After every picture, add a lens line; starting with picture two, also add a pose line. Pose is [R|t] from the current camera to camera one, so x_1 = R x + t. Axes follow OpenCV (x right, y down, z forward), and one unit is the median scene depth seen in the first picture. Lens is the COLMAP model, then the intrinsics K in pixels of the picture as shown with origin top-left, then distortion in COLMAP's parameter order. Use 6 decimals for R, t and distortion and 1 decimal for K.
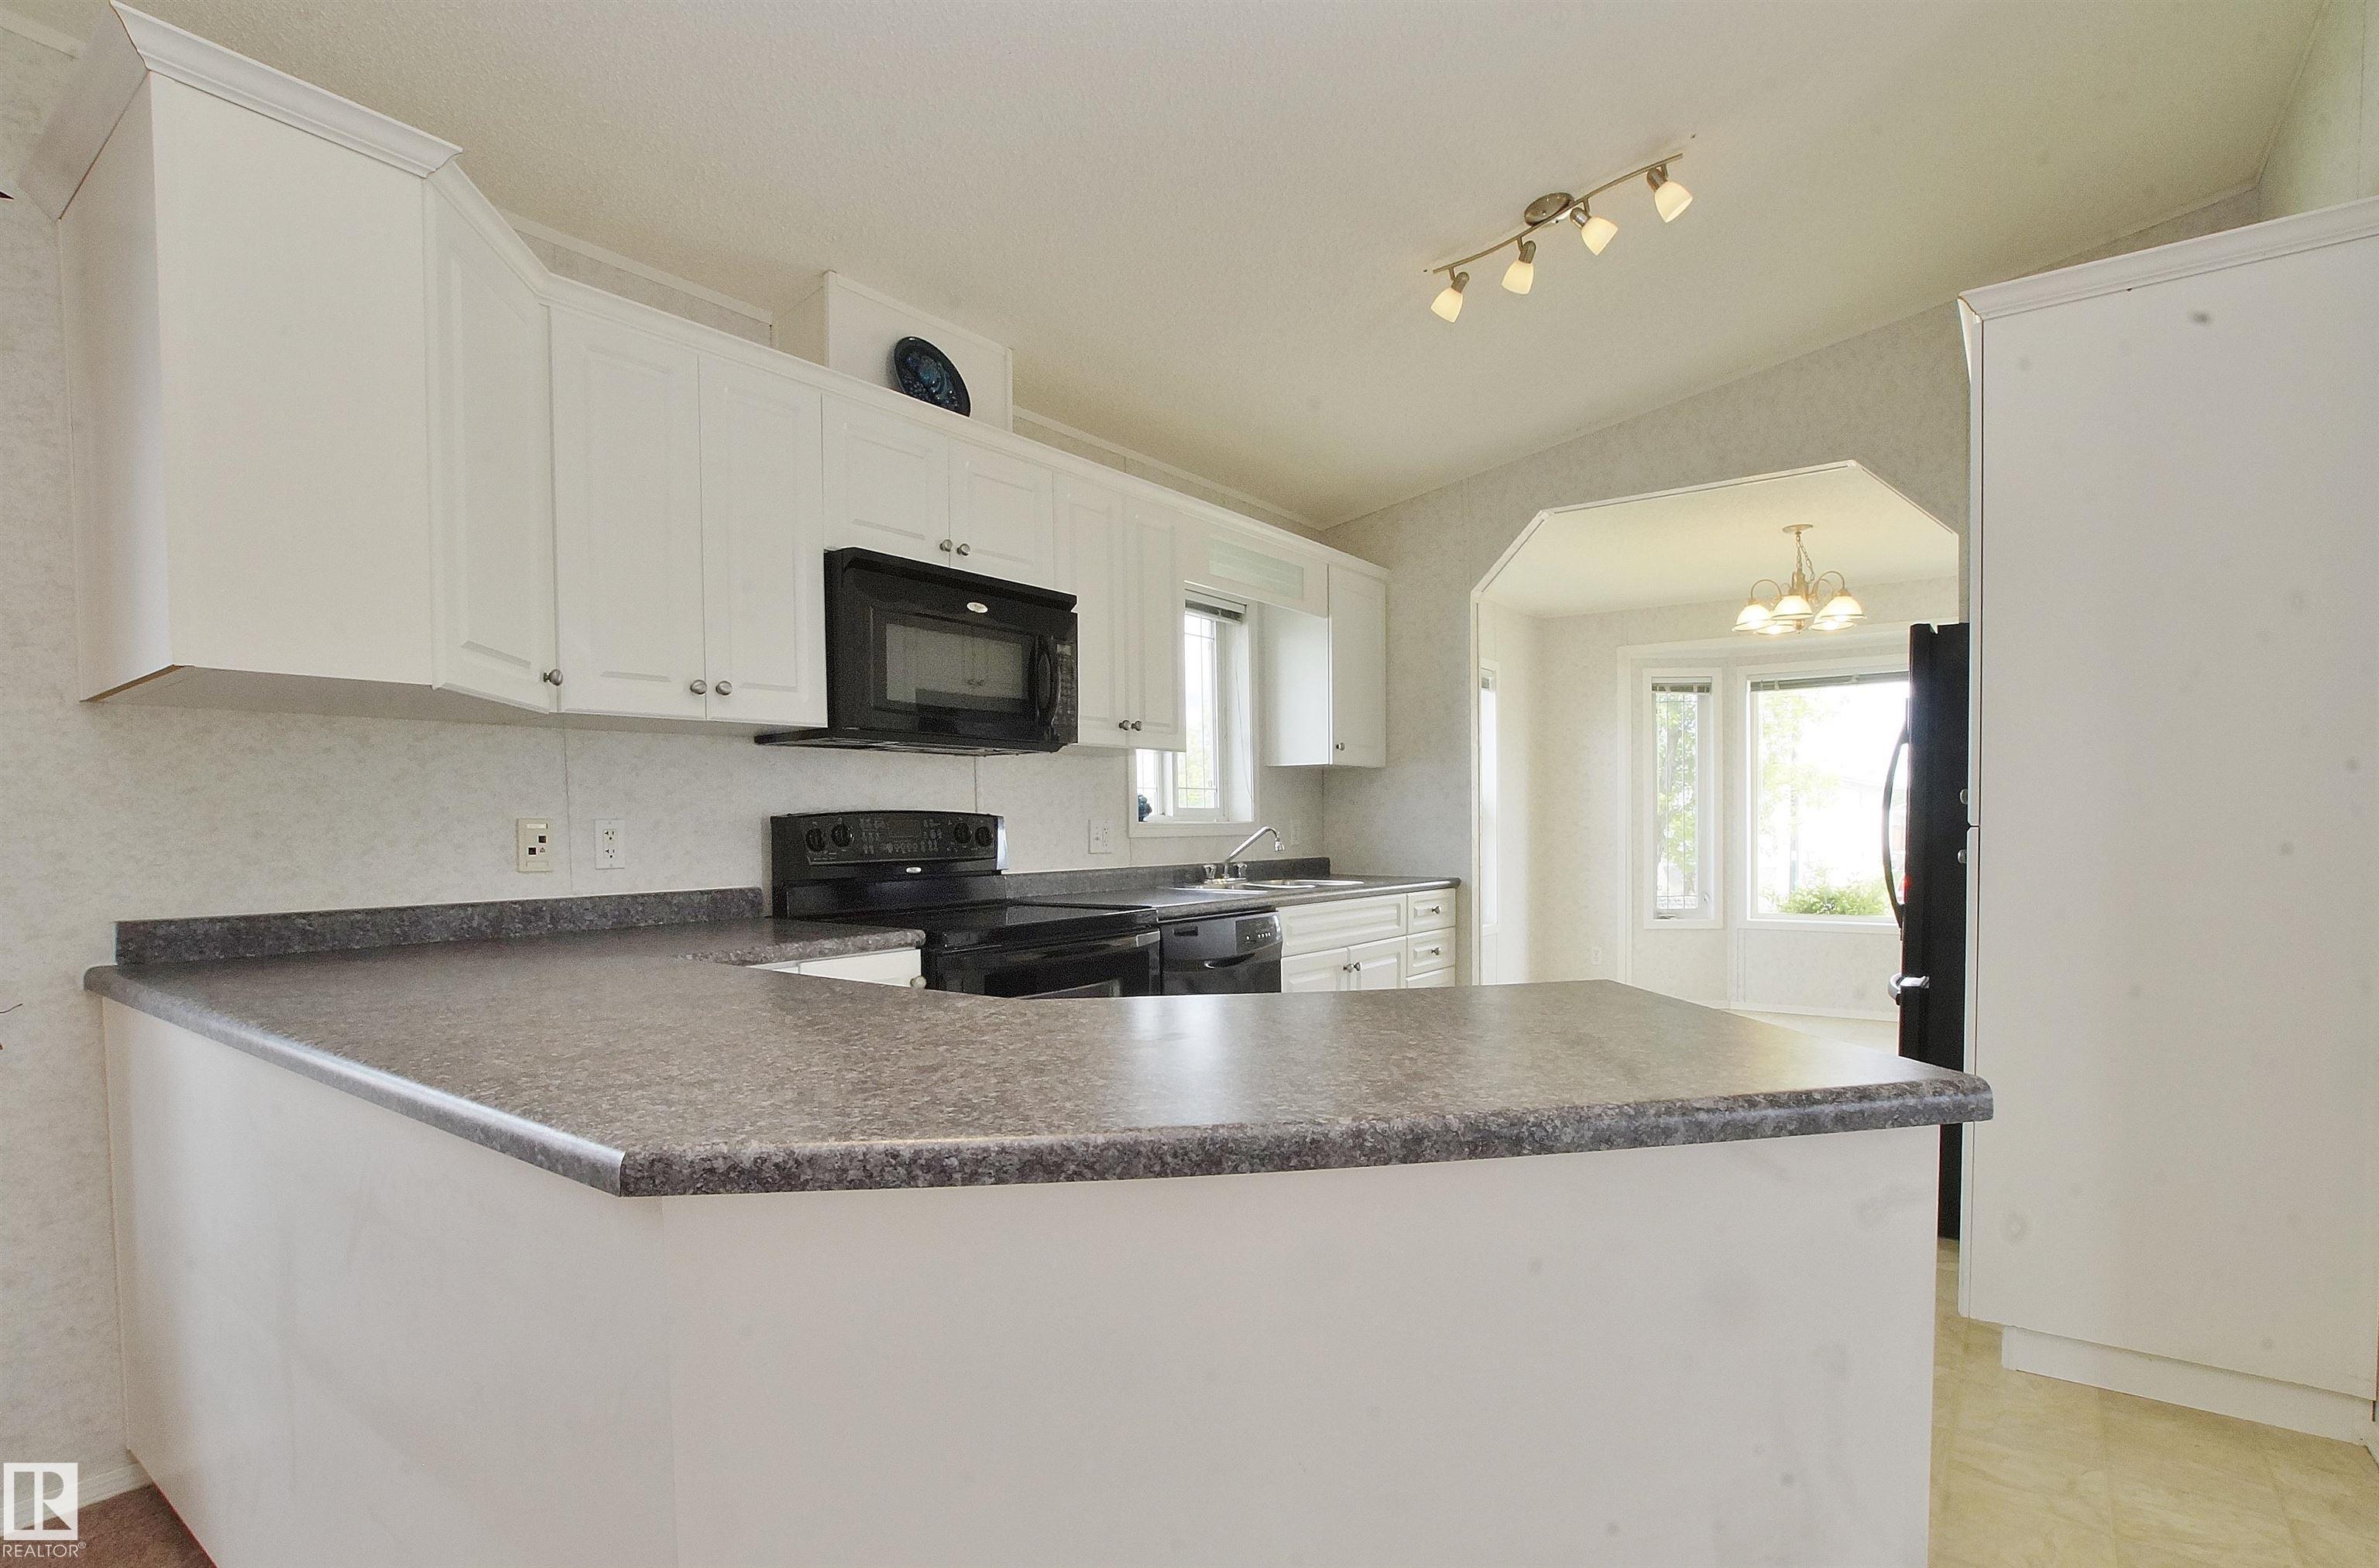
lens RADIAL K [[1166.9, 0, 1203.8], [0, 1166.9, 876.7], [0, 0, 1]] dist [-0.064082, 0.033123]
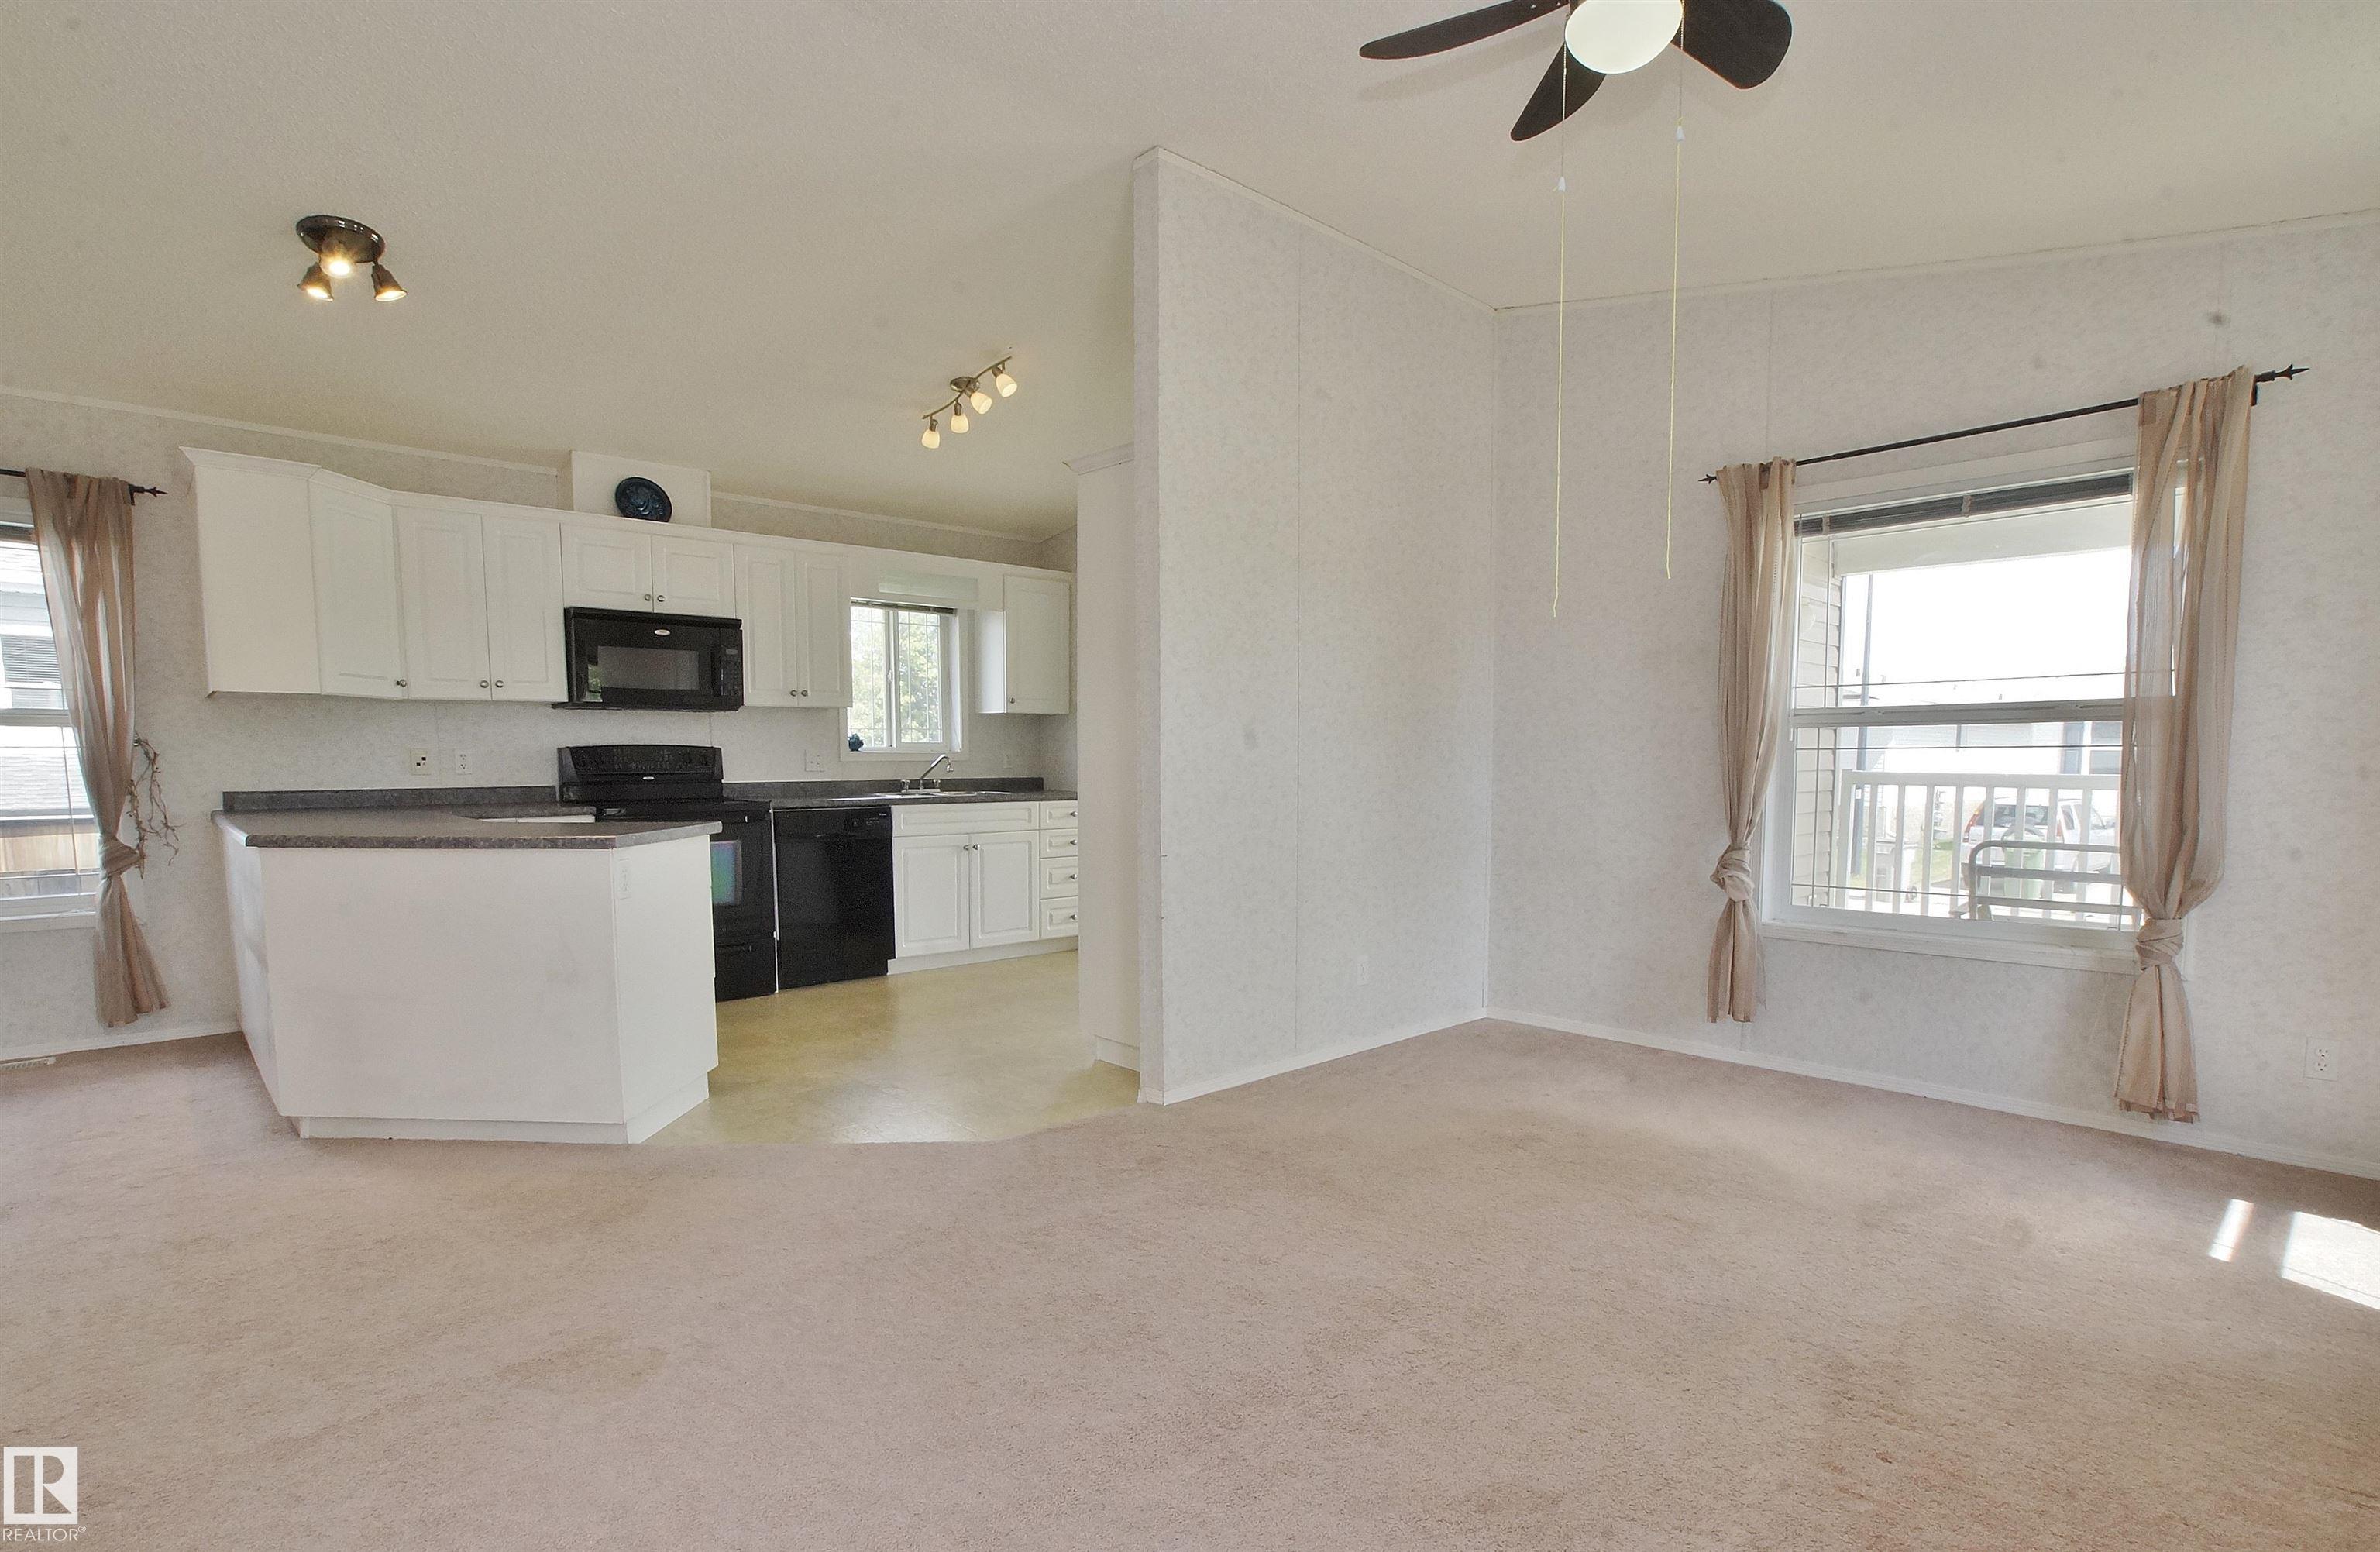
lens RADIAL K [[1161.5, 0, 1193.6], [0, 1161.5, 875.8], [0, 0, 1]] dist [-0.061669, 0.031152]
pose [[0.983452, 0.029913, -0.178682, 0.870061], [-0.018977, 0.997858, 0.062600, 0.017695], [0.180172, -0.058173, 0.981913, -0.573483]]
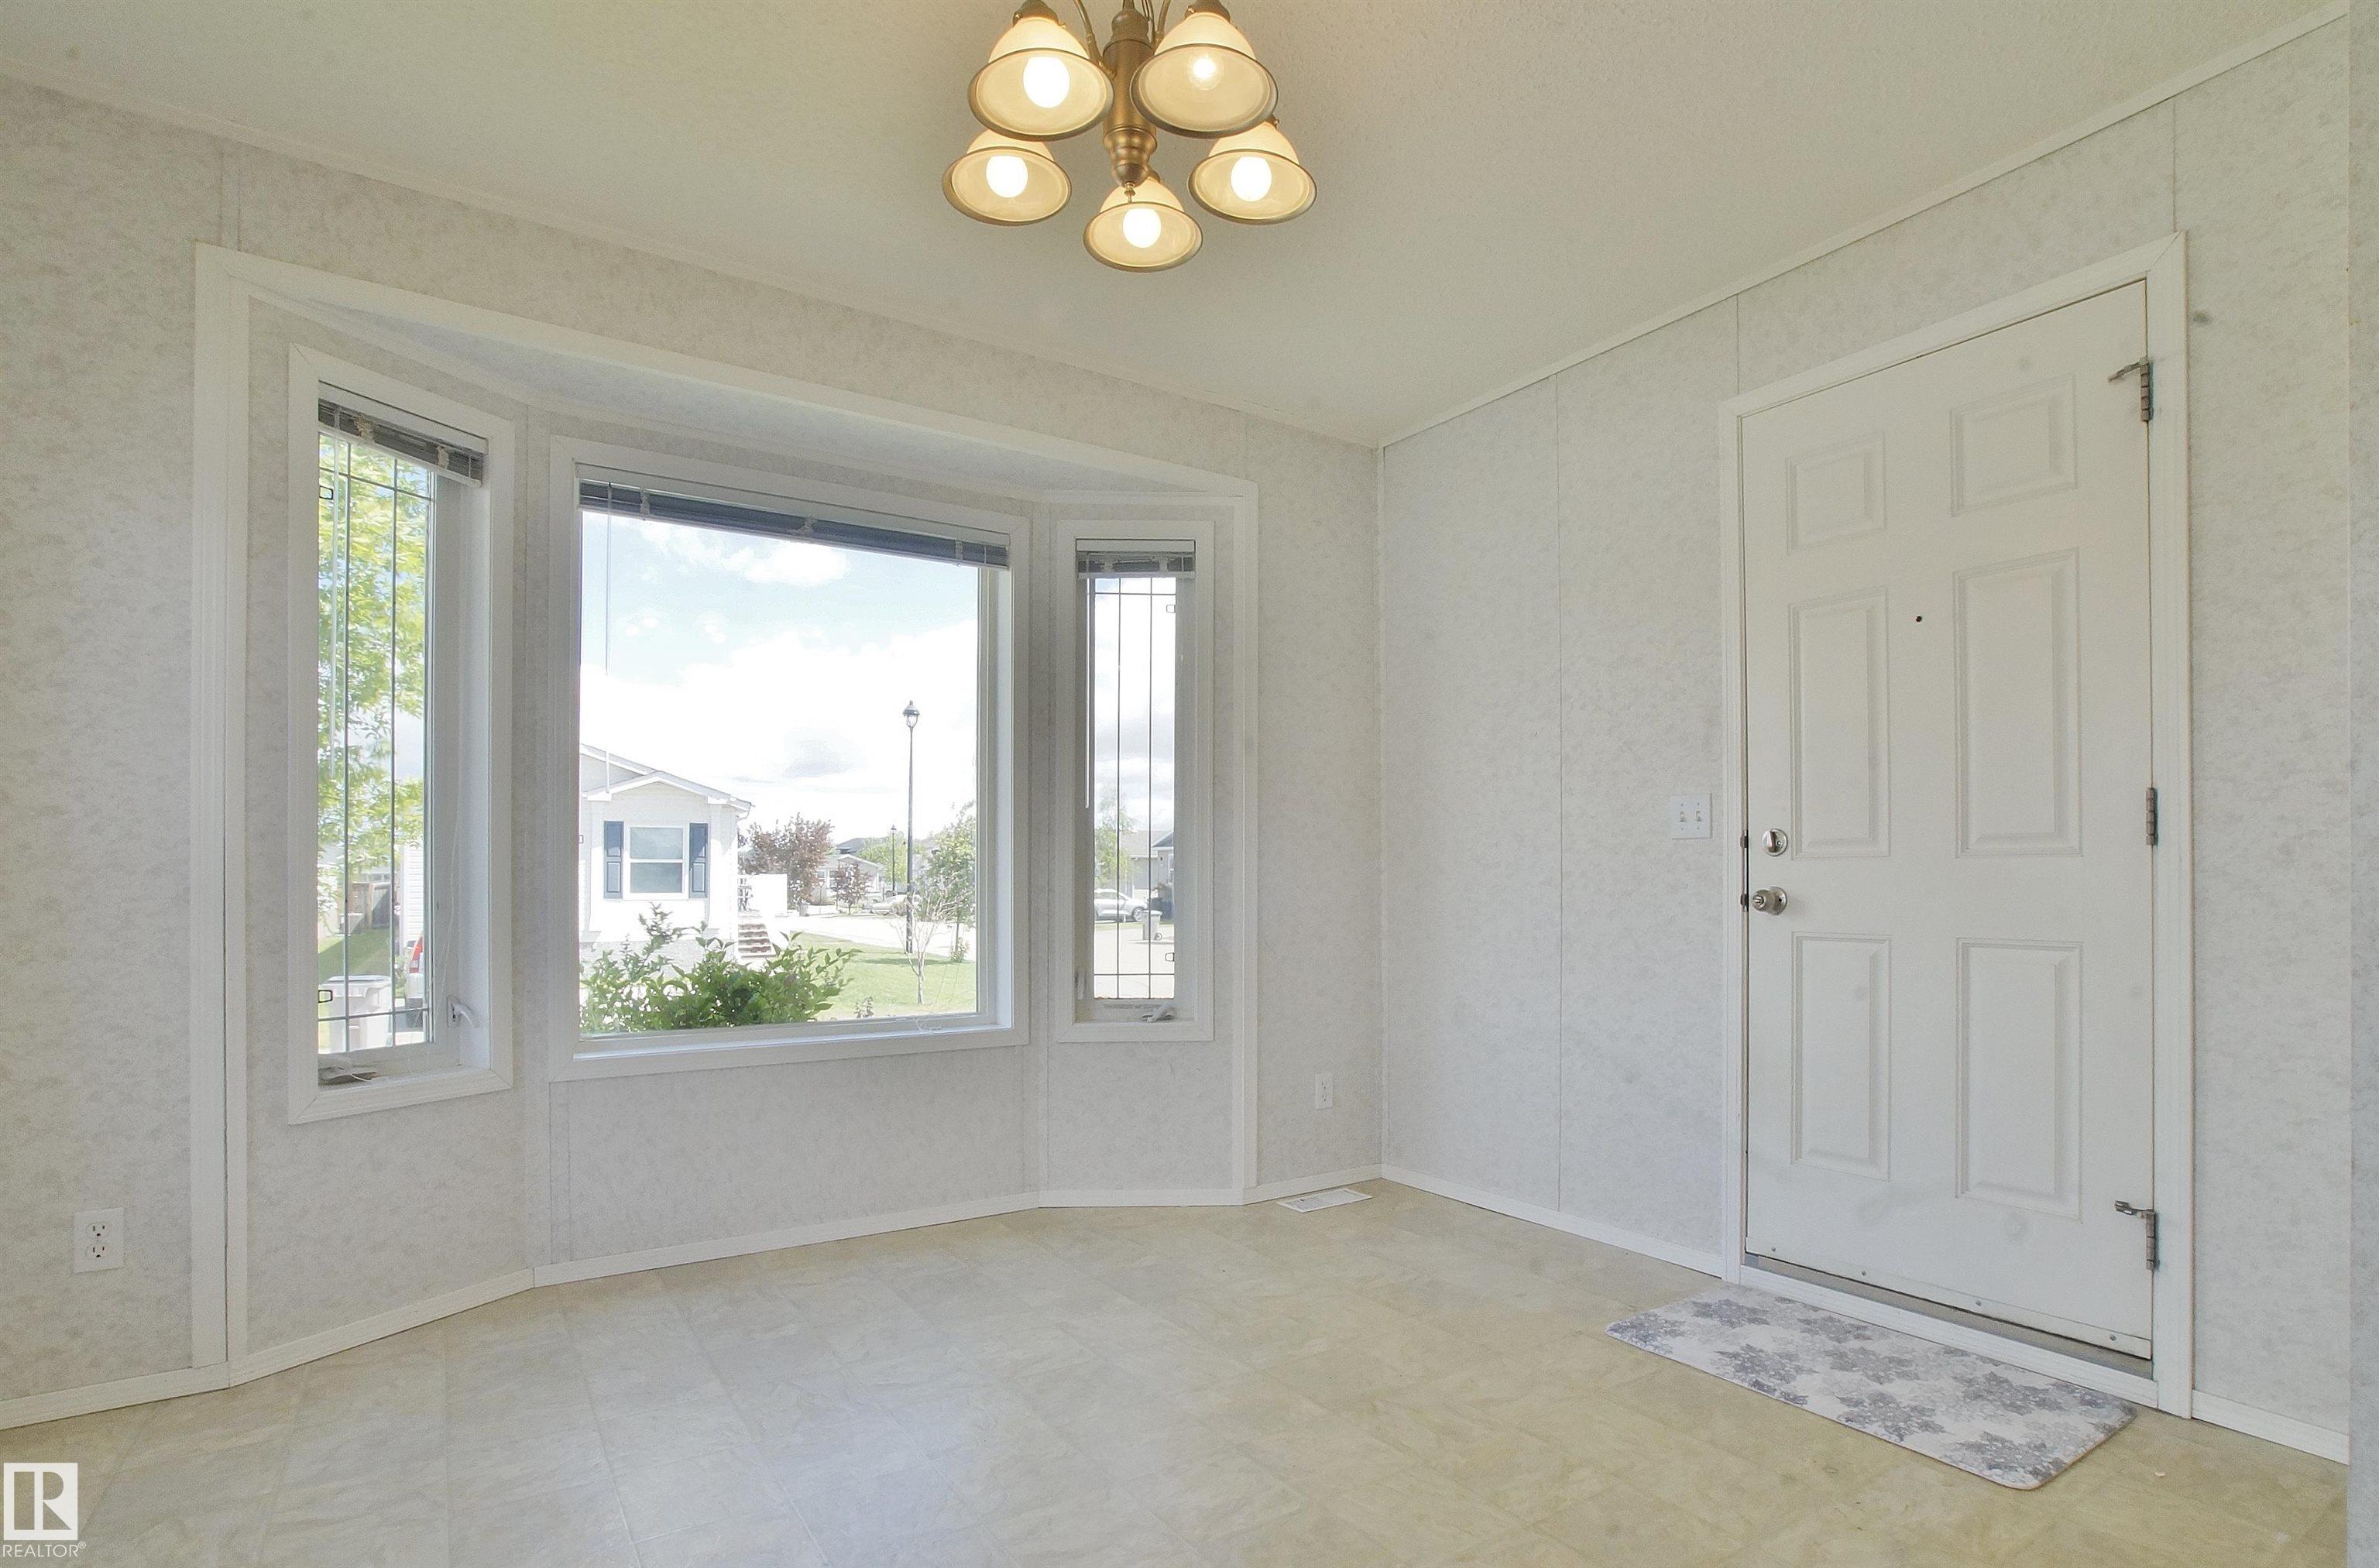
lens RADIAL K [[1166.9, 0, 1203.8], [0, 1166.9, 876.7], [0, 0, 1]] dist [-0.064082, 0.033123]
pose [[0.345162, 0.012983, 0.938453, 0.361215], [0.039552, 0.998815, -0.028366, -0.014790], [-0.937709, 0.046909, 0.344240, 1.400462]]
